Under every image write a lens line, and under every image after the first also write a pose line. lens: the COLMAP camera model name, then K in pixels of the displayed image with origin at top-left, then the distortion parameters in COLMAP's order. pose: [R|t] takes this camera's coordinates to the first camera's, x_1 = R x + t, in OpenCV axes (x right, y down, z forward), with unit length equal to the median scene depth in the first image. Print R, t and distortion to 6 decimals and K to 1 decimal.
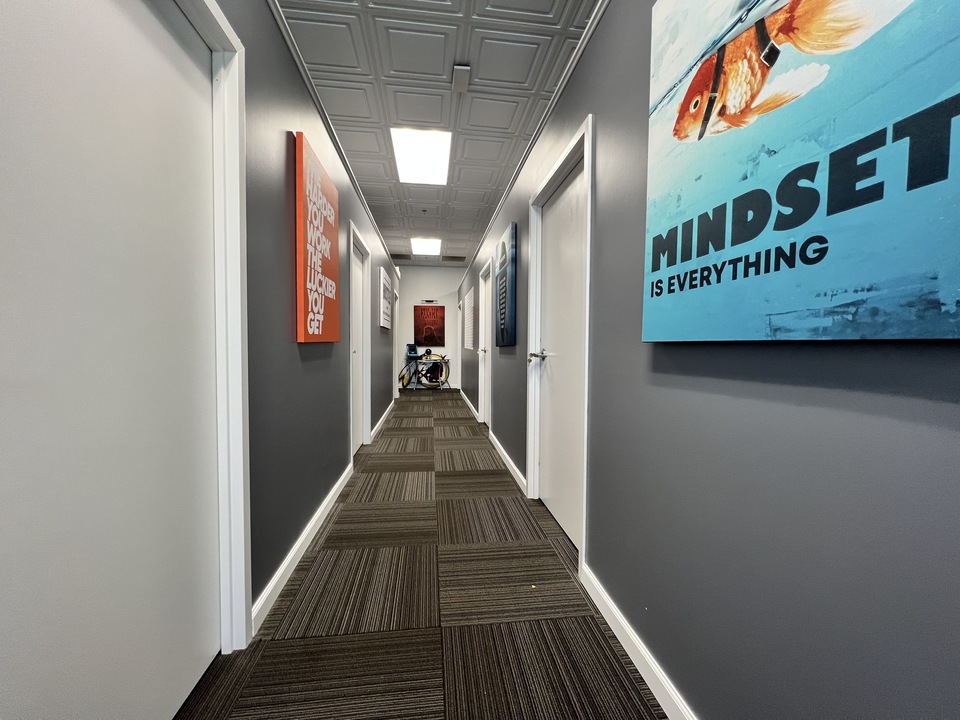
lens RADIAL K [[384.6, 0, 478.7], [0, 384.6, 358.9], [0, 0, 1]] dist [-0.000988, 0.000011]
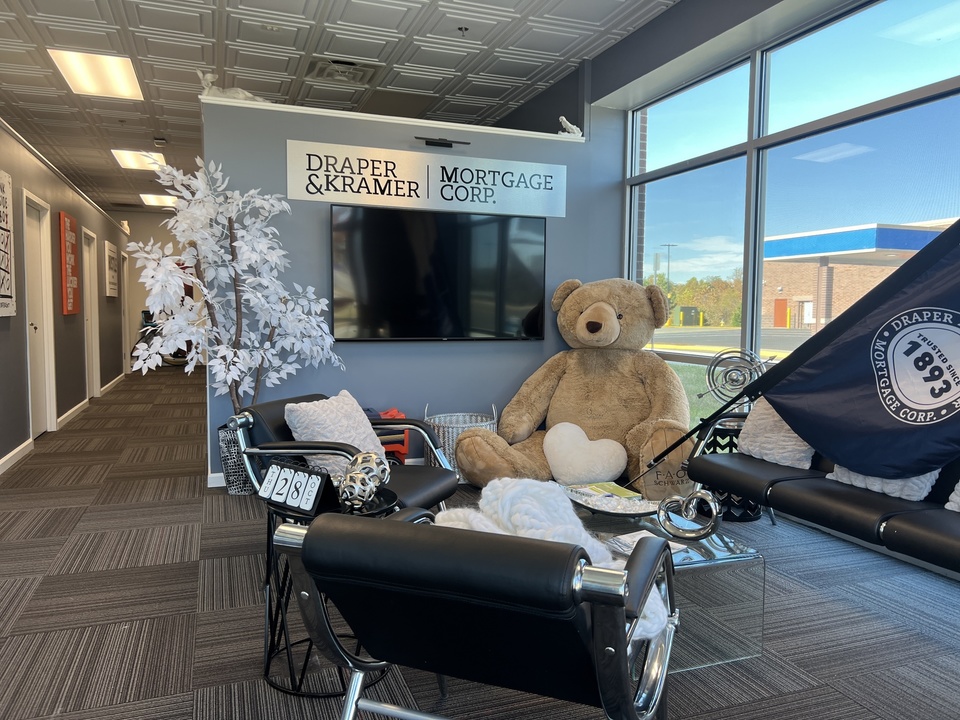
lens RADIAL K [[723.0, 0, 492.5], [0, 723.0, 360.3], [0, 0, 1]] dist [0.059183, -0.072927]
pose [[0.971454, -0.018817, 0.236480, 0.306977], [0.010717, 0.999313, 0.035492, 0.031801], [-0.236985, -0.031944, 0.970988, -1.250064]]
